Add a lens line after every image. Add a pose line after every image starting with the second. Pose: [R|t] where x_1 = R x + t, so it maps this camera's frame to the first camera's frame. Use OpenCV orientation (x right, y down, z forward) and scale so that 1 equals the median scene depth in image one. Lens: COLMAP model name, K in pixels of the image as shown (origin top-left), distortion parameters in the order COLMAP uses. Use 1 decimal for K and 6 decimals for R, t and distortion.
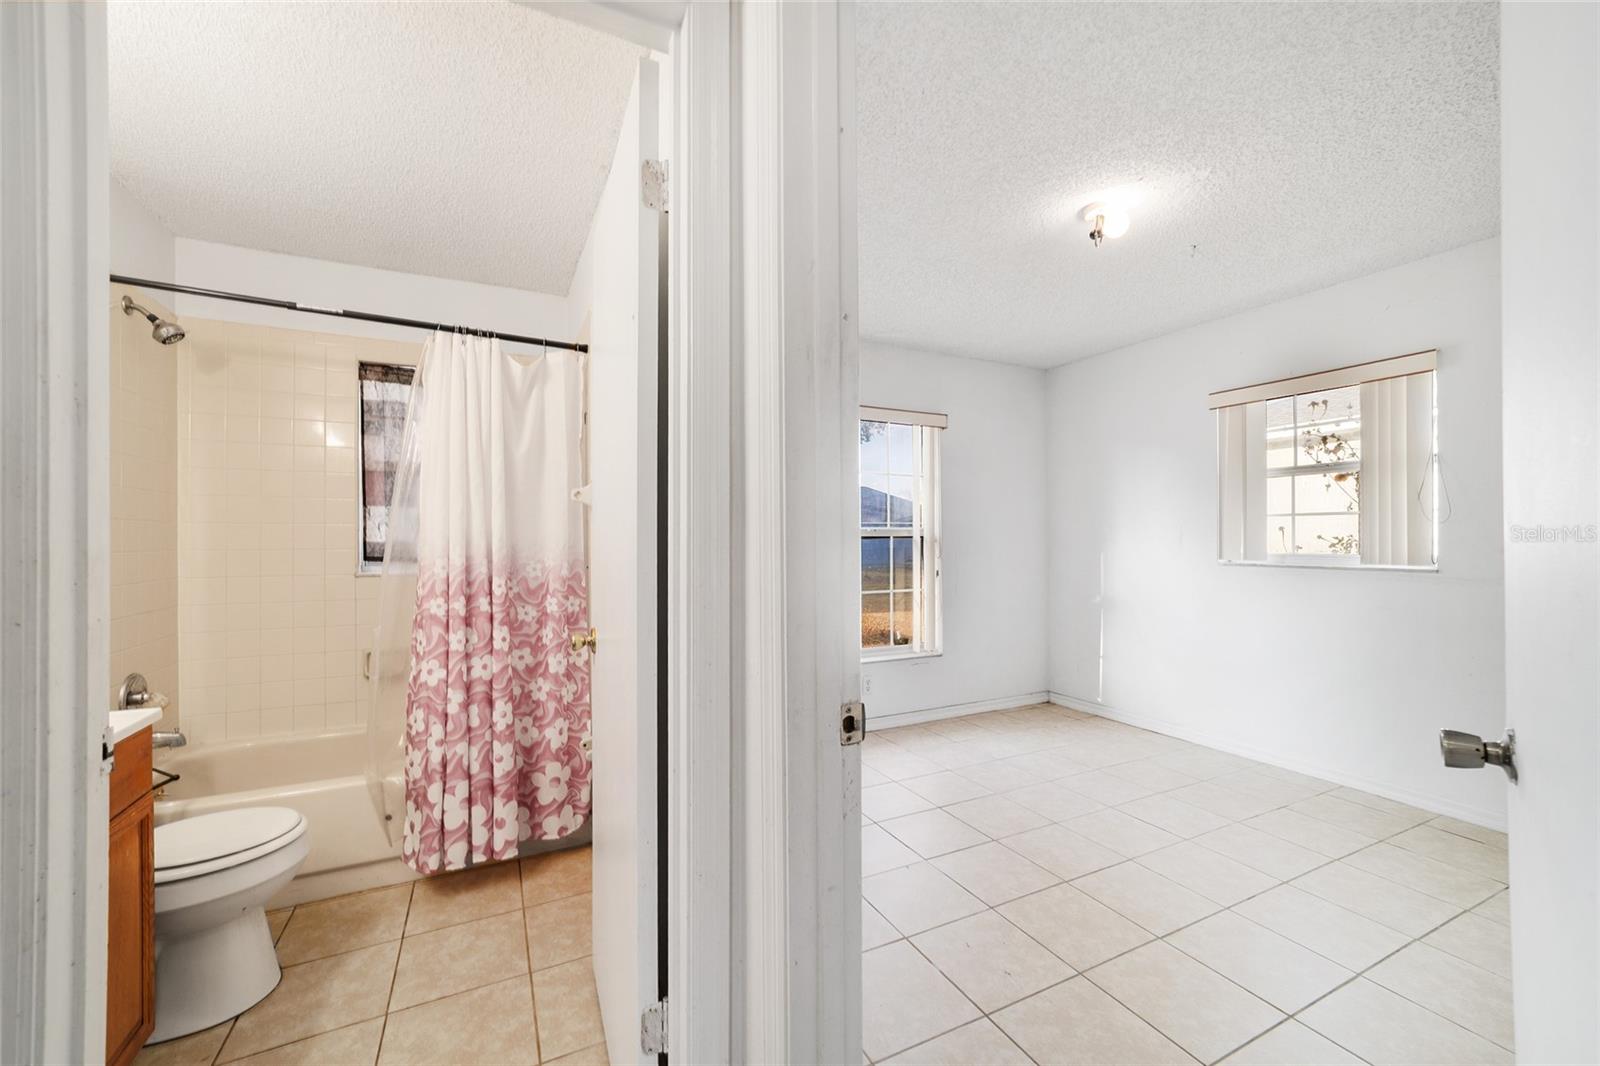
lens RADIAL K [[625.3, 0, 796.2], [0, 625.3, 535.4], [0, 0, 1]] dist [-0.000844, 0.000511]
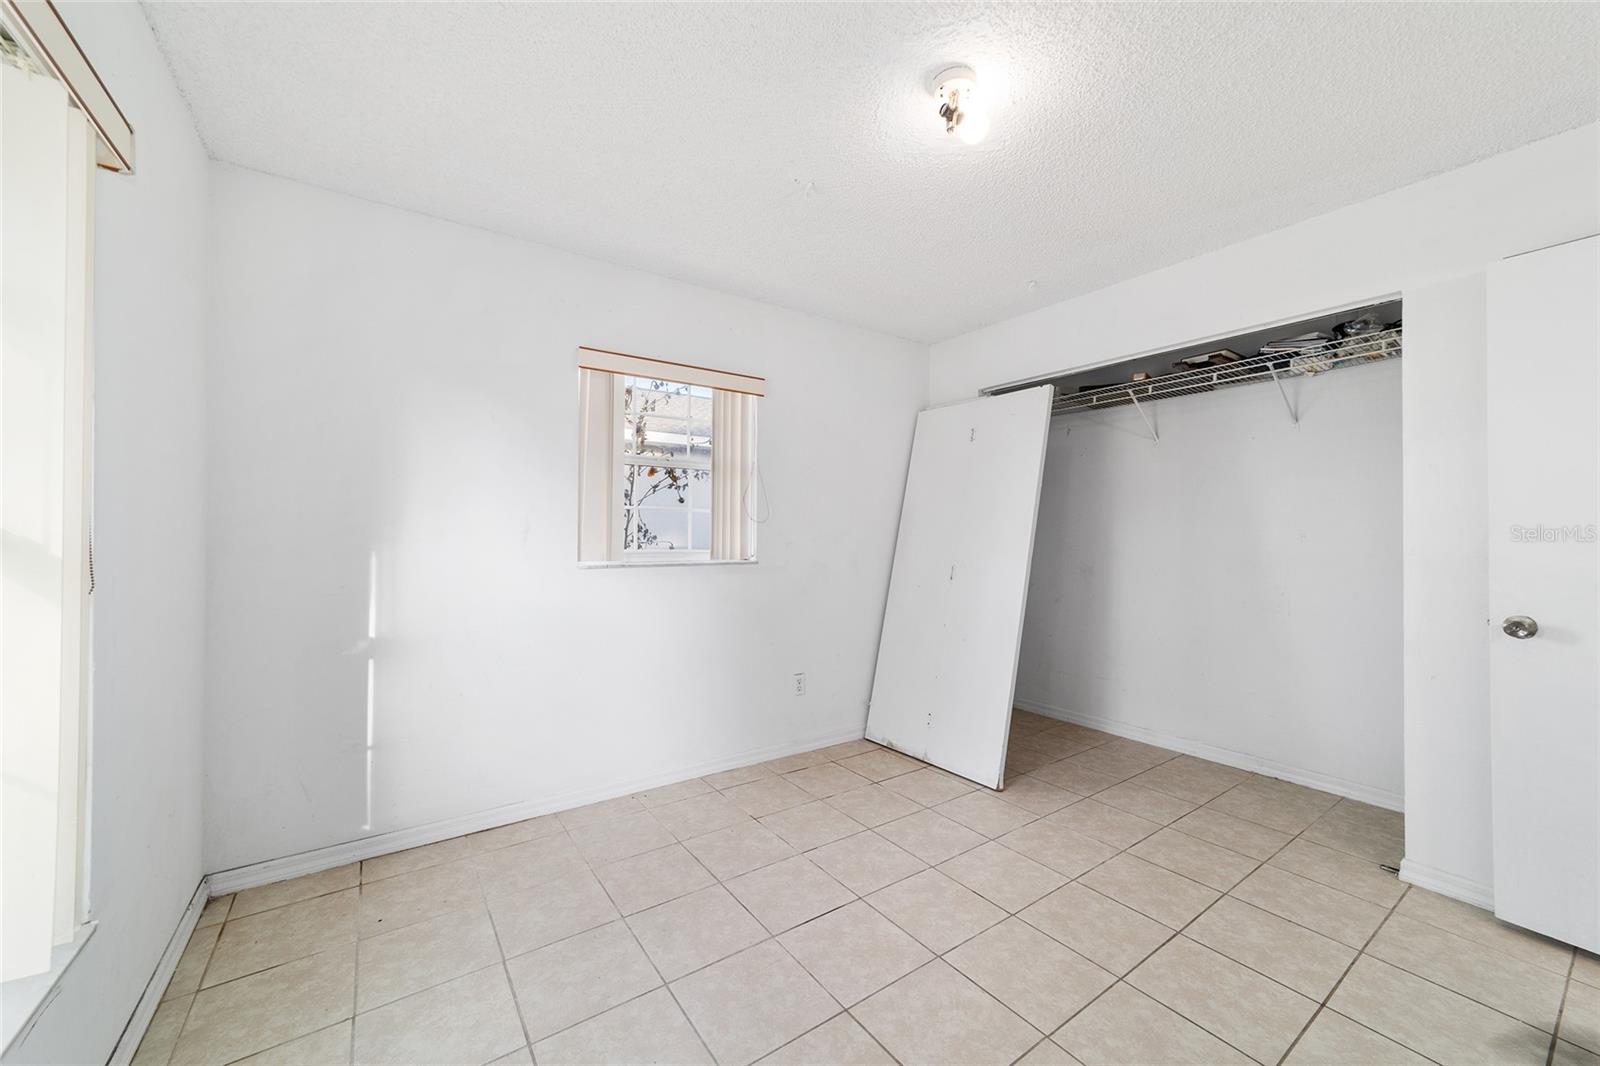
lens RADIAL K [[615.4, 0, 797.2], [0, 615.4, 525.7], [0, 0, 1]] dist [-0.017946, 0.007923]
pose [[-0.159911, 0.013035, 0.987045, -0.118405], [-0.013740, 0.999787, -0.015430, 0.002576], [-0.987036, -0.016029, -0.159698, 0.829827]]
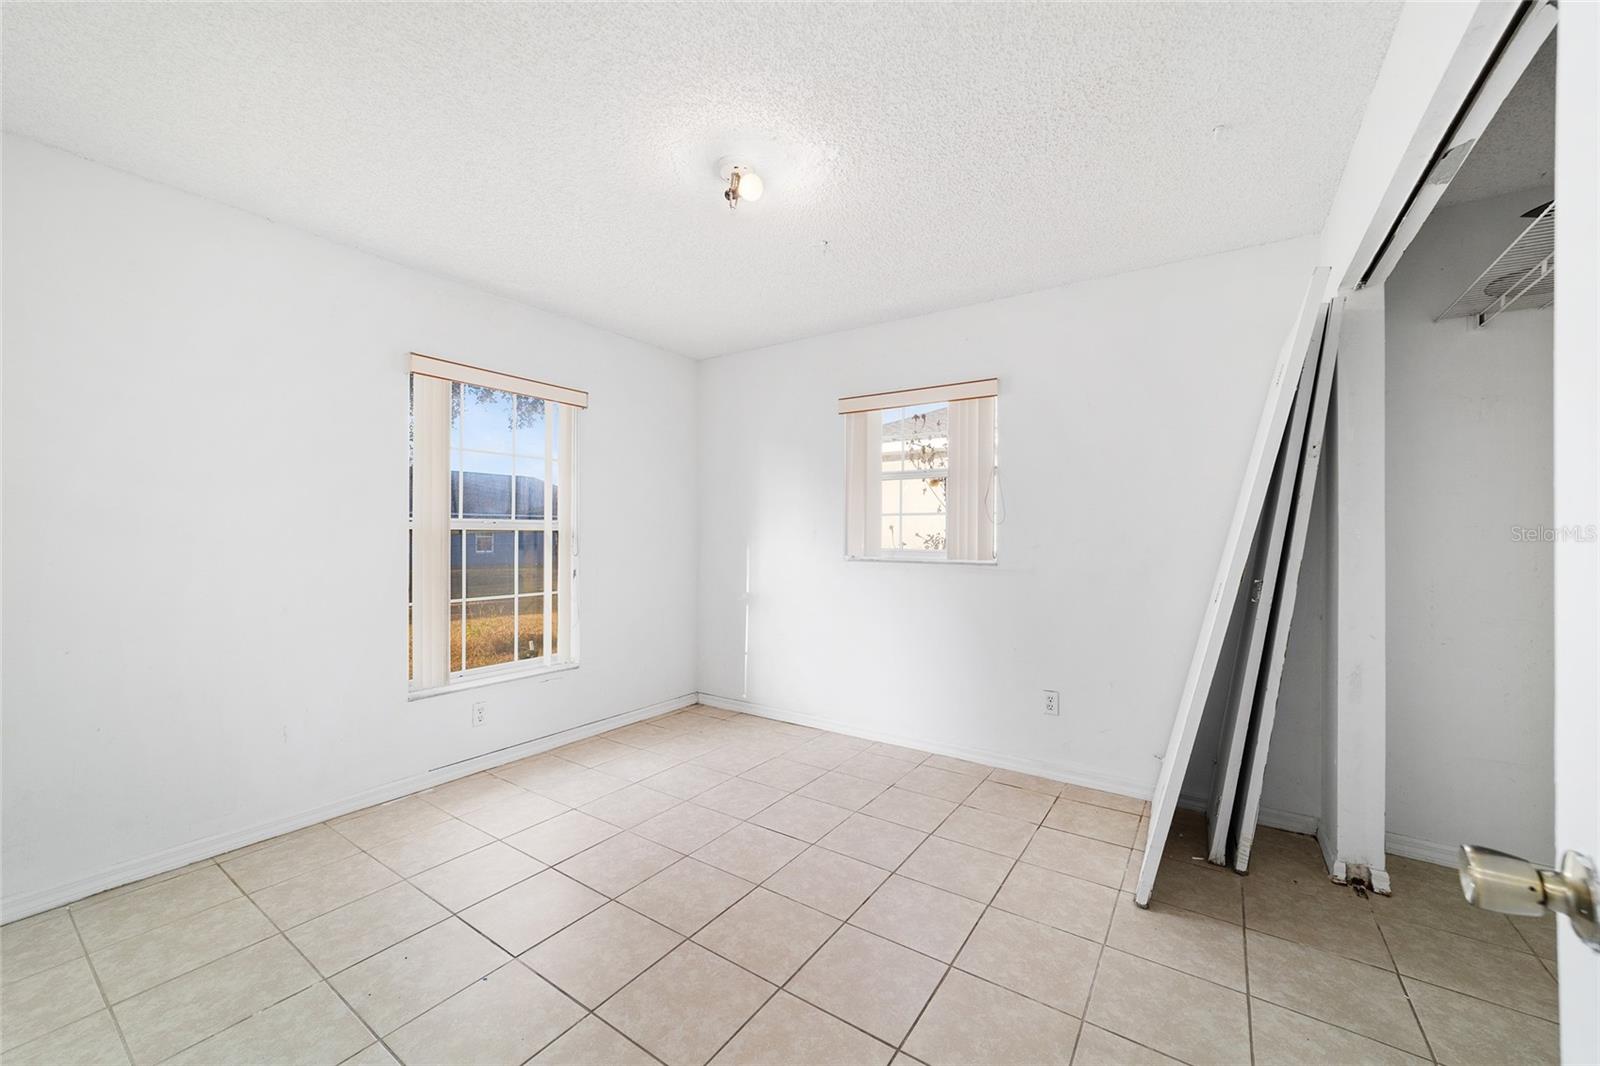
lens RADIAL K [[615.4, 0, 797.2], [0, 615.4, 525.7], [0, 0, 1]] dist [-0.017946, 0.007923]
pose [[0.871845, 0.014698, 0.489562, 0.087188], [-0.011013, 0.999885, -0.010407, 0.000227], [-0.489659, 0.003682, 0.871906, 0.119867]]
